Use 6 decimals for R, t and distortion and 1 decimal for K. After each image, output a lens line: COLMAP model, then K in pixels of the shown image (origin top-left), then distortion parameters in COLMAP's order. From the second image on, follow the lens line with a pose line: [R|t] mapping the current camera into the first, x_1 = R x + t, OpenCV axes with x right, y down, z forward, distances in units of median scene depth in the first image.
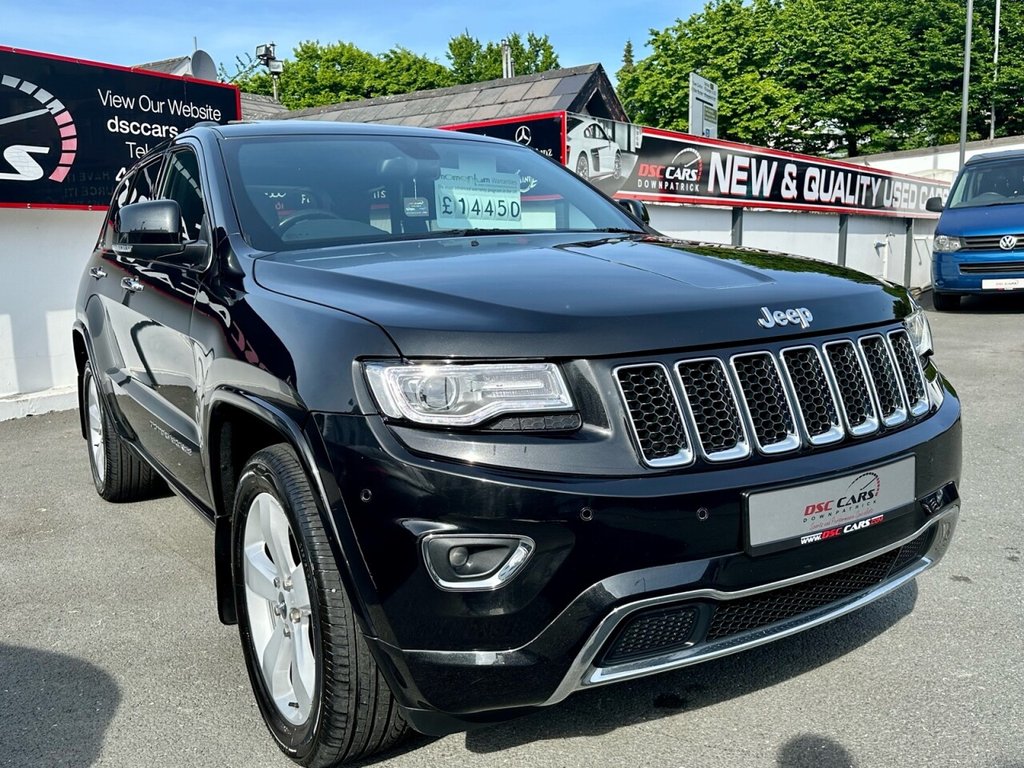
lens RADIAL K [[883.7, 0, 511.7], [0, 883.7, 383.9], [0, 0, 1]] dist [0.099217, -0.145211]
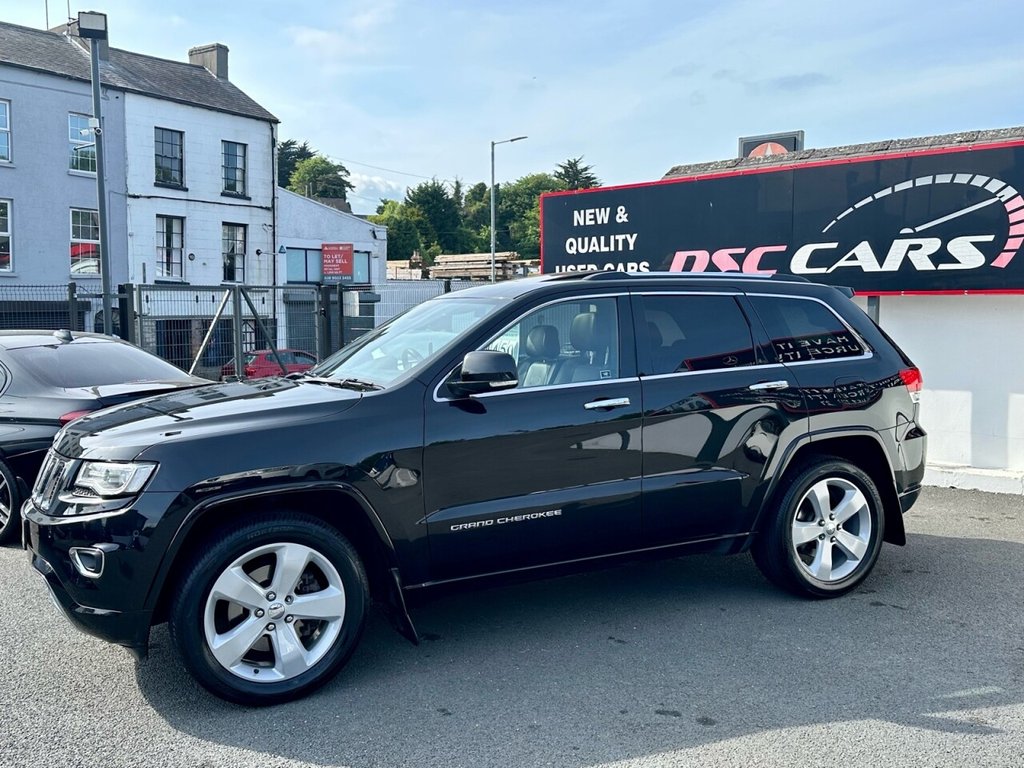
lens RADIAL K [[914.5, 0, 512.0], [0, 914.5, 384.0], [0, 0, 1]] dist [0.161515, -0.303904]
pose [[-0.091394, 0.112729, -0.989414, 0.592410], [-0.134874, 0.983015, 0.124459, -0.153799], [0.986639, 0.144821, -0.074638, 0.559506]]
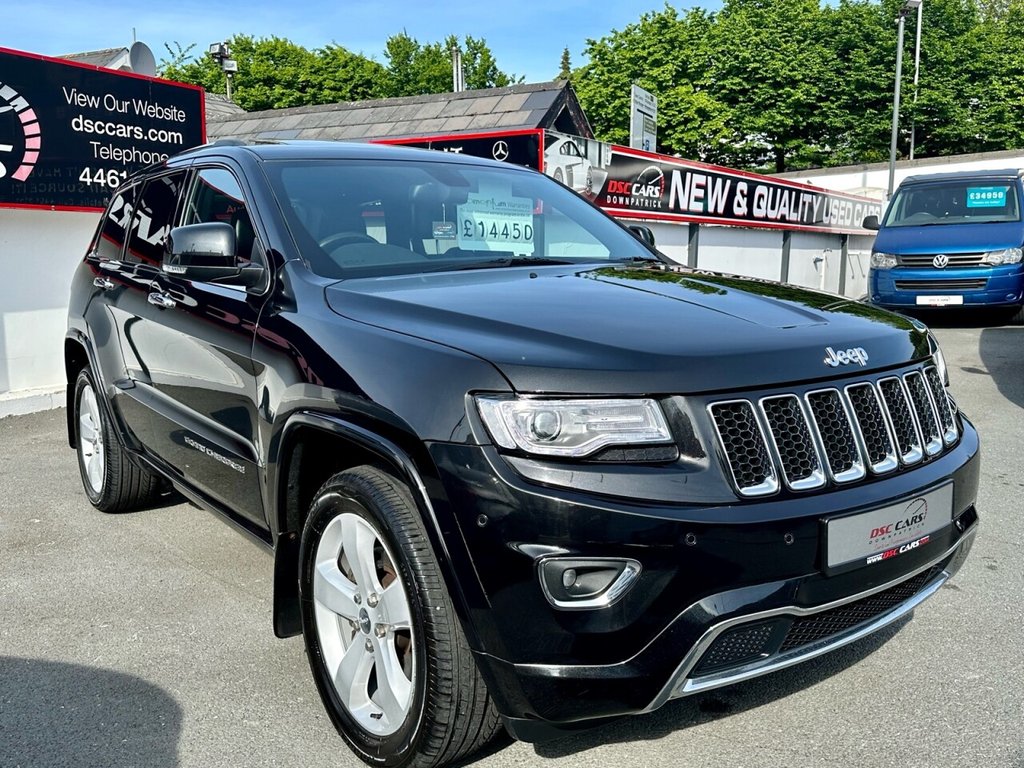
lens RADIAL K [[881.2, 0, 514.1], [0, 881.2, 382.6], [0, 0, 1]] dist [0.109890, -0.161486]
pose [[0.996509, 0.010884, 0.082771, -0.049187], [-0.010726, 0.999940, -0.002346, -0.009065], [-0.082792, 0.001450, 0.996566, -0.016543]]
